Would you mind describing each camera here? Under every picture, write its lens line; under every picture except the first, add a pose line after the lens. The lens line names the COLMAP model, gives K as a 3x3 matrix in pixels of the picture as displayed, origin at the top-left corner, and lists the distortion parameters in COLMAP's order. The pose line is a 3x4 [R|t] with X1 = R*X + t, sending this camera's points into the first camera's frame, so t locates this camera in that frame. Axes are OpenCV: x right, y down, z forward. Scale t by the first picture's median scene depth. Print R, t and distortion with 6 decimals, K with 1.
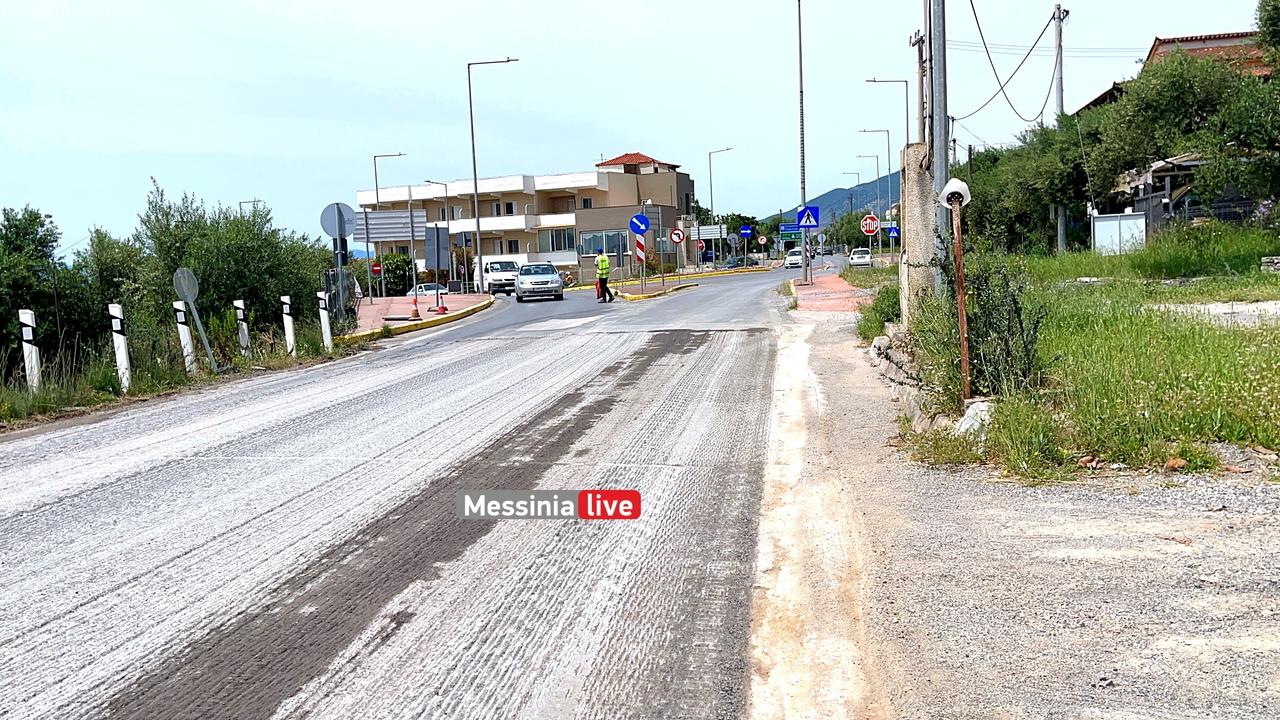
lens RADIAL K [[1197.2, 0, 640.0], [0, 1197.2, 360.0], [0, 0, 1]] dist [0.075120, -0.008657]
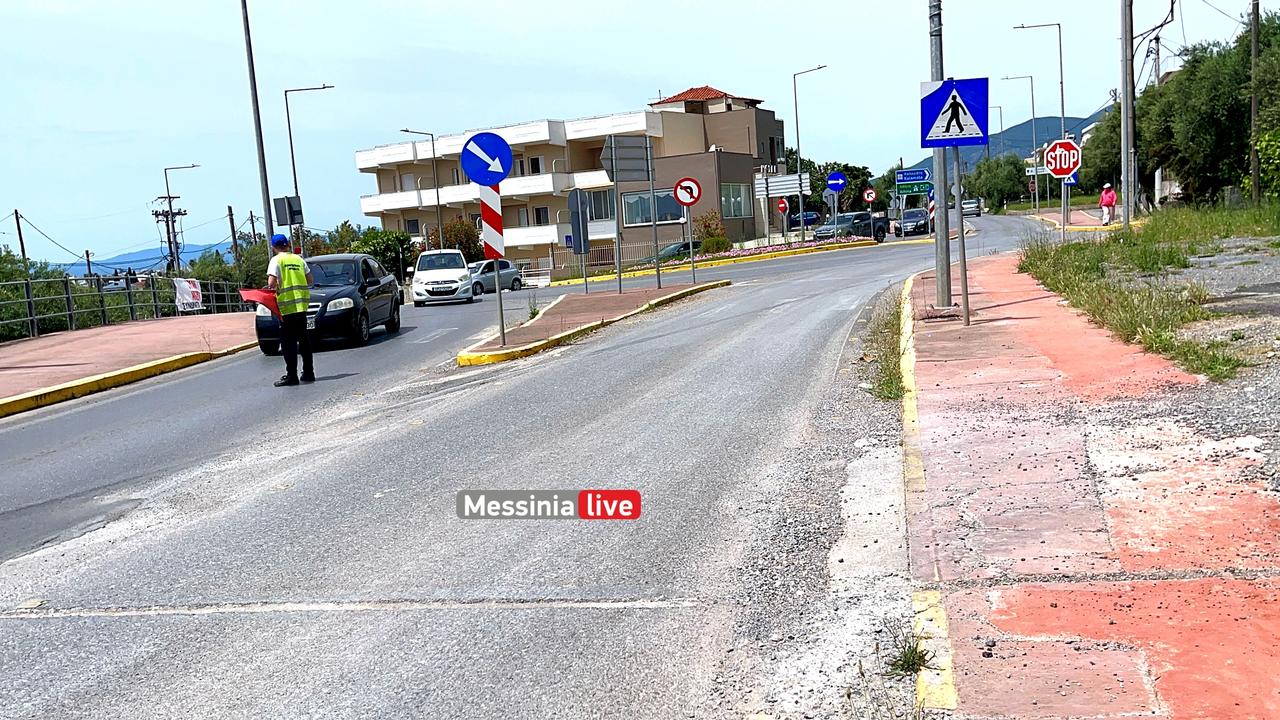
lens RADIAL K [[1197.2, 0, 640.0], [0, 1197.2, 360.0], [0, 0, 1]] dist [0.075120, -0.008657]
pose [[0.994569, -0.019856, -0.102163, 0.033056], [0.022904, 0.999324, 0.028756, -0.024017], [0.101523, -0.030940, 0.994352, 0.250581]]
